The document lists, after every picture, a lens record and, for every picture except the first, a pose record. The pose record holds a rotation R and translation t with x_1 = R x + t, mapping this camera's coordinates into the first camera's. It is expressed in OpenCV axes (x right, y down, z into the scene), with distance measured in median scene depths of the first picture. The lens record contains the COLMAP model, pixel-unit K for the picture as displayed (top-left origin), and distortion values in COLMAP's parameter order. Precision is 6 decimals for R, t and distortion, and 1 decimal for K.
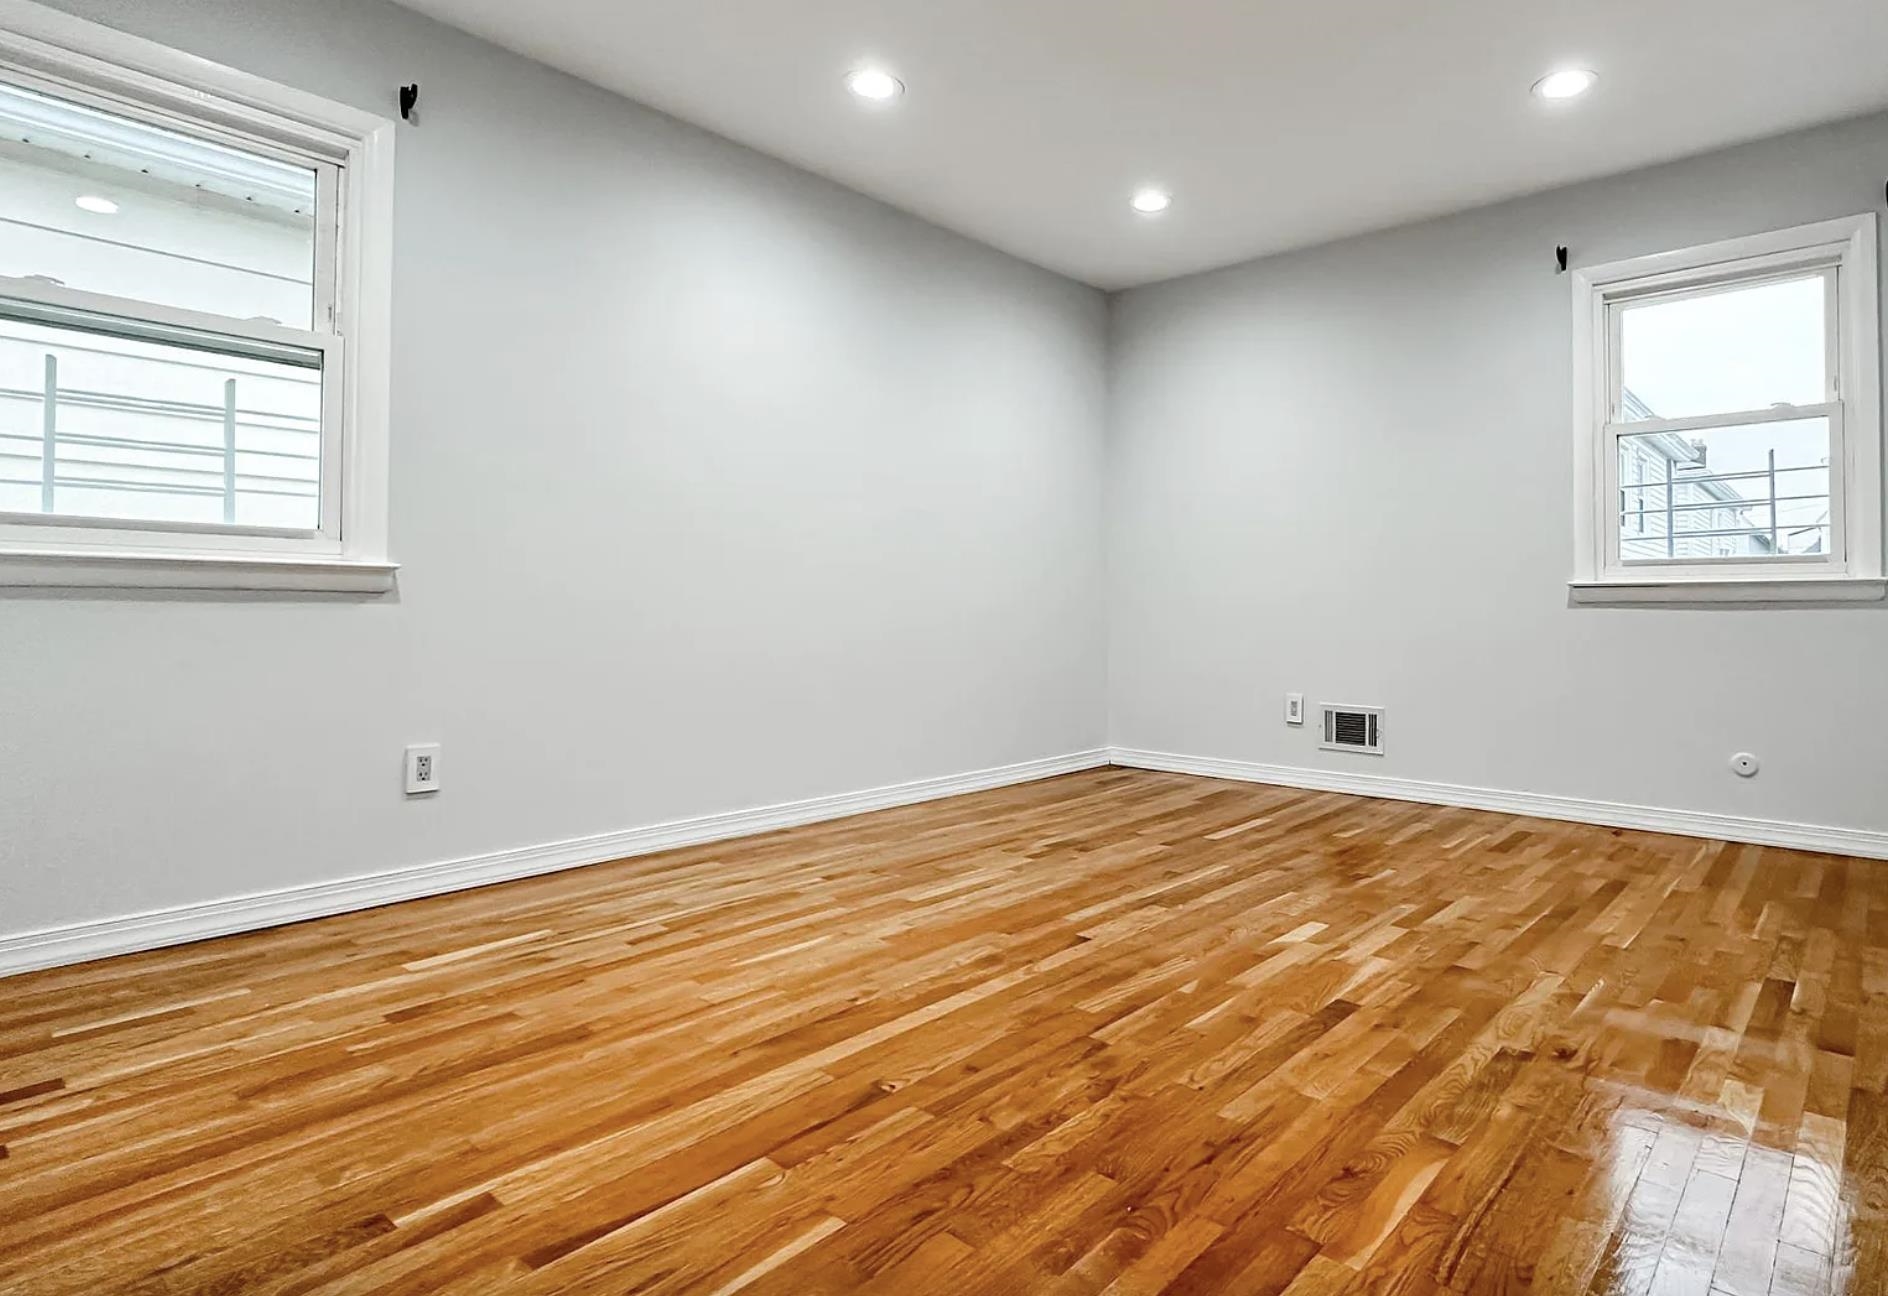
lens RADIAL K [[1134.1, 0, 952.0], [0, 1134.1, 590.8], [0, 0, 1]] dist [0.004156, -0.001464]
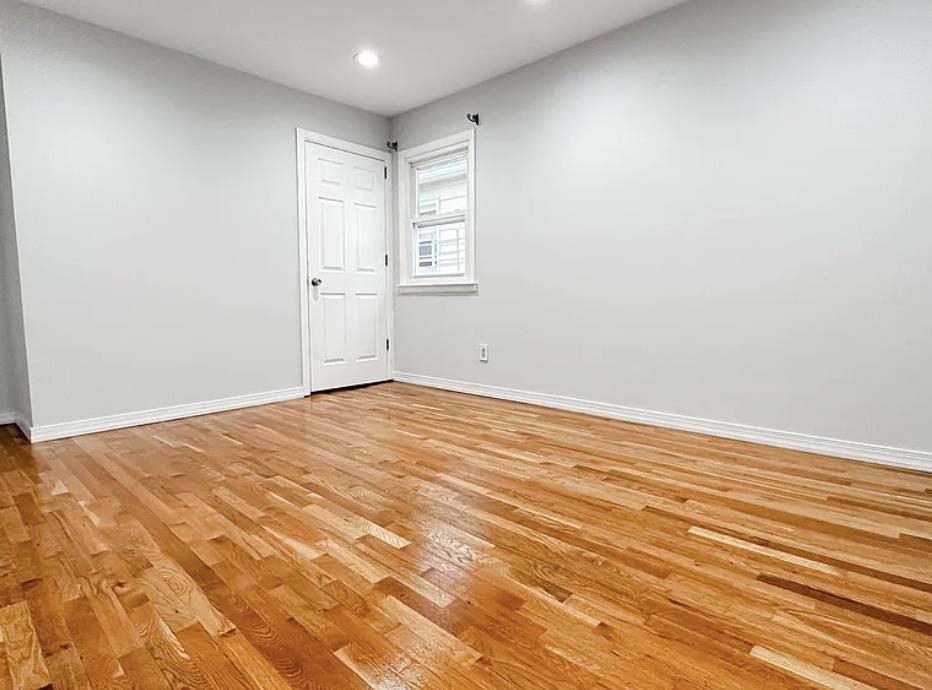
lens RADIAL K [[486.9, 0, 475.1], [0, 486.9, 341.5], [0, 0, 1]] dist [0.004055, 0.000022]
pose [[-0.035160, 0.080905, -0.996102, 0.844315], [0.024487, 0.996488, 0.080072, 0.030137], [0.999082, -0.021577, -0.037018, 1.112329]]
